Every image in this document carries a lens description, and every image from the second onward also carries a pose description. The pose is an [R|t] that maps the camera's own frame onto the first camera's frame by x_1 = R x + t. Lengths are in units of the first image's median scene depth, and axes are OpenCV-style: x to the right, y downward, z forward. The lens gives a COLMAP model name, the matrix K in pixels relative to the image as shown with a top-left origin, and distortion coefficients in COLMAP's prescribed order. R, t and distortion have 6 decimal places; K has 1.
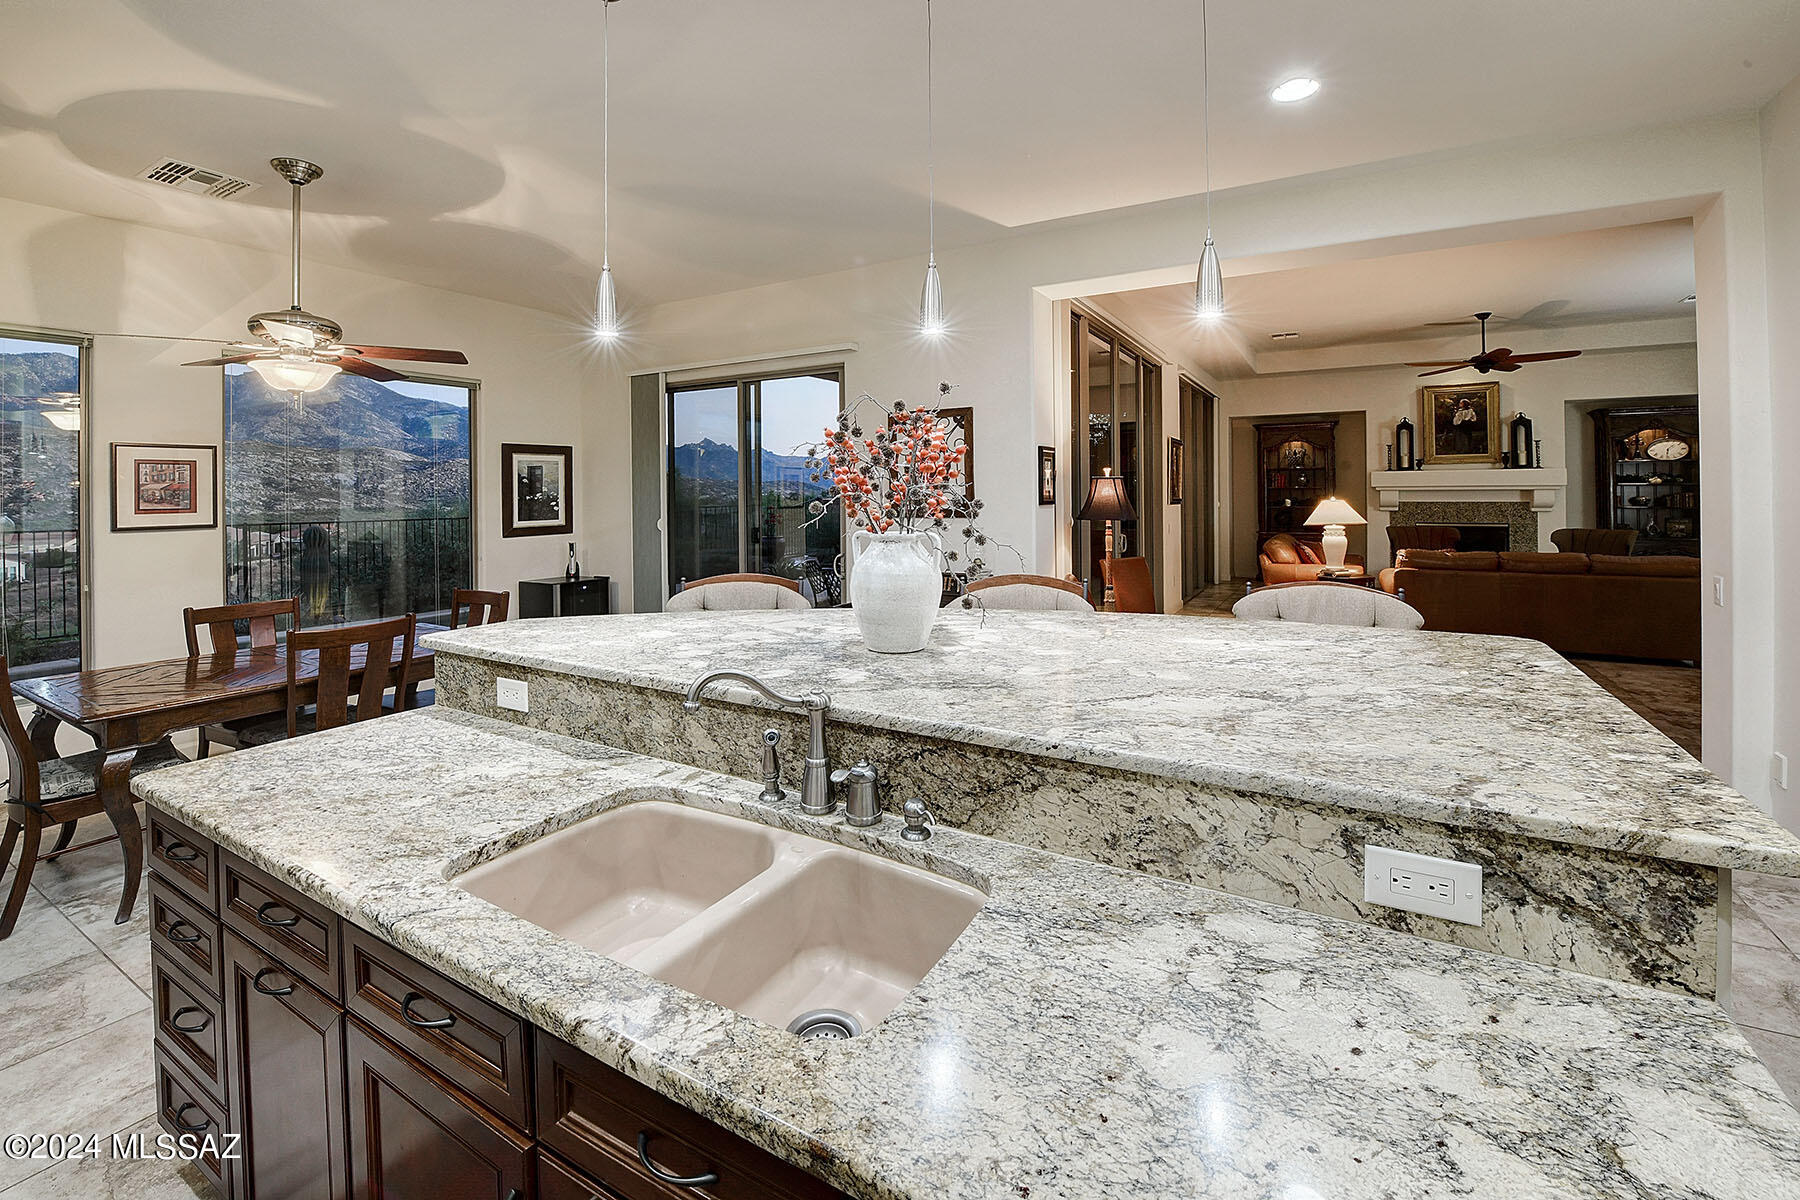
lens RADIAL K [[758.7, 0, 894.7], [0, 758.7, 487.6], [0, 0, 1]] dist [-0.026959, 0.000042]
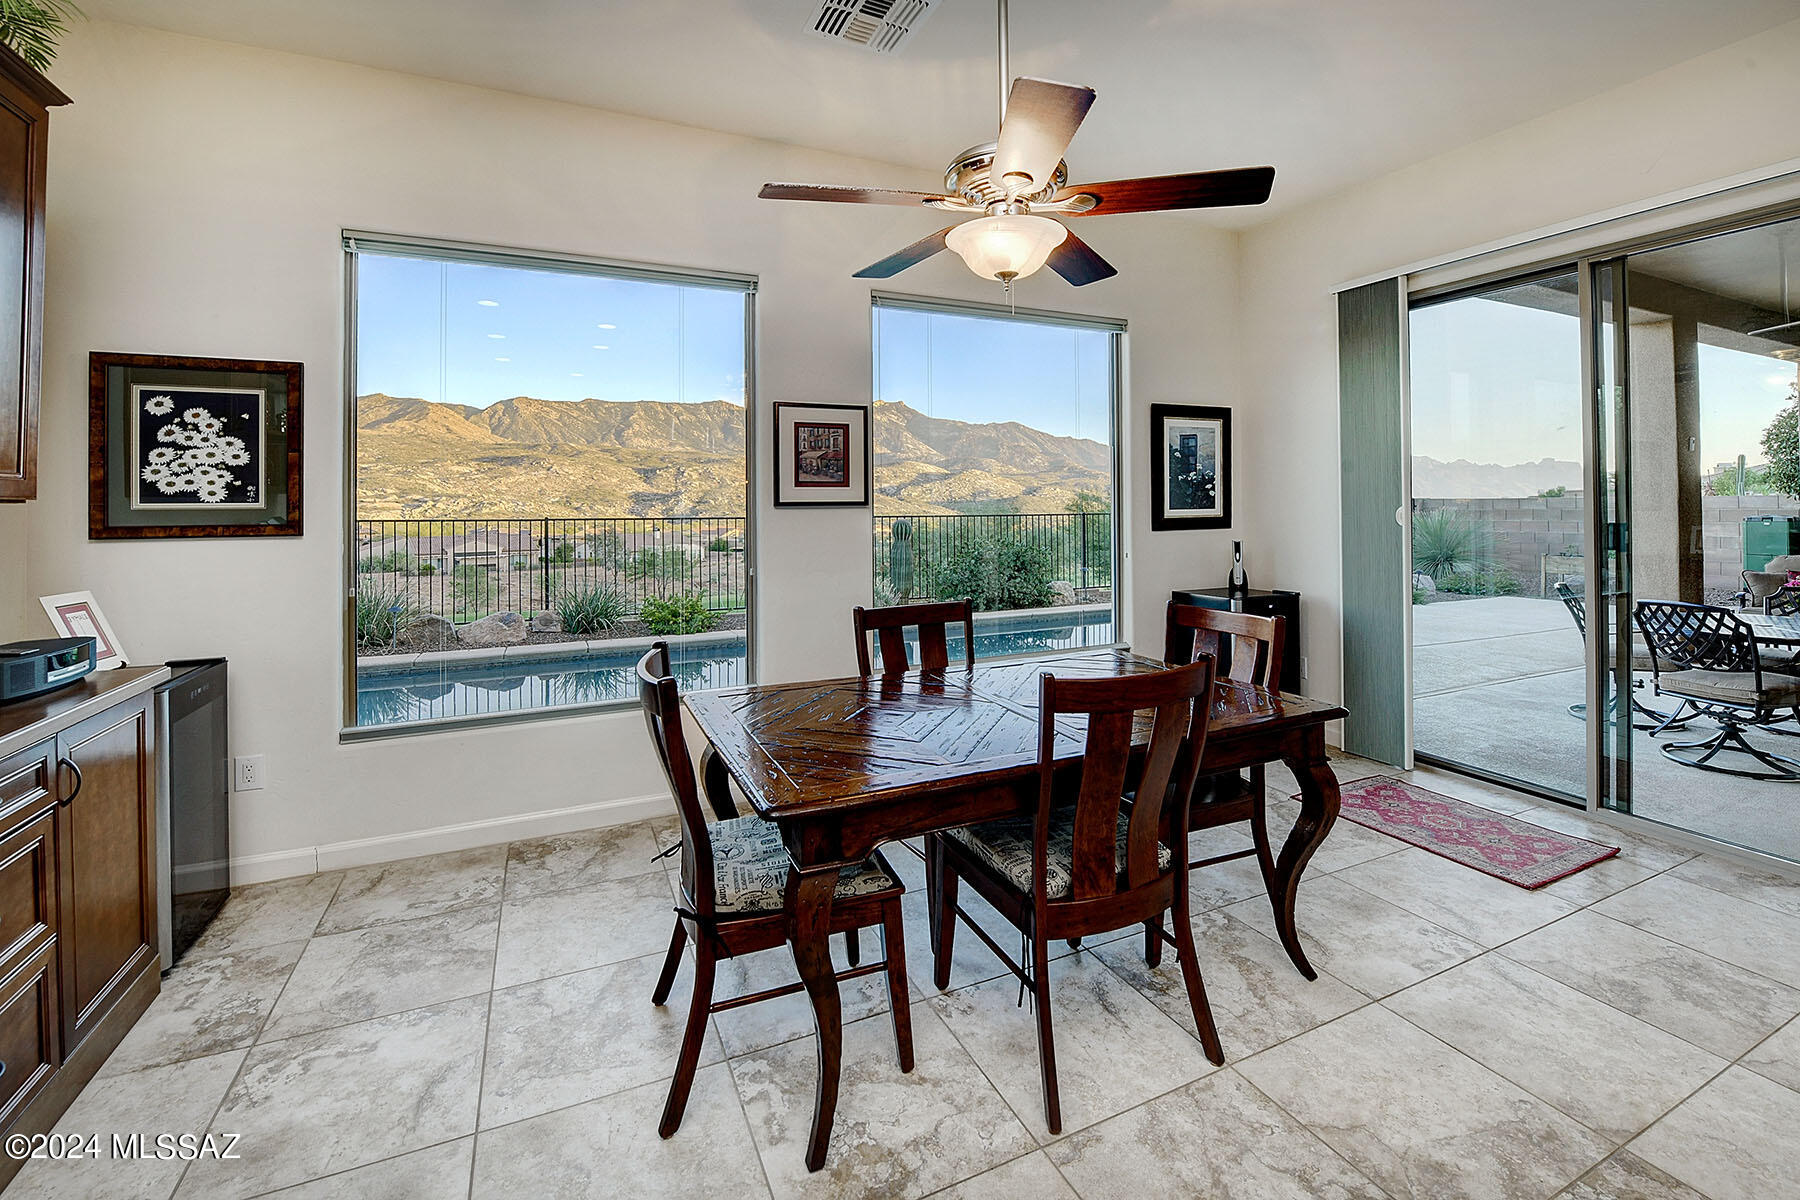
lens RADIAL K [[758.7, 0, 883.7], [0, 758.7, 492.7], [0, 0, 1]] dist [-0.026959, 0.000042]
pose [[0.802731, -0.004852, -0.596322, -0.283797], [0.003343, 0.999988, -0.003638, 0.030061], [0.596332, 0.000927, 0.802737, 0.239787]]
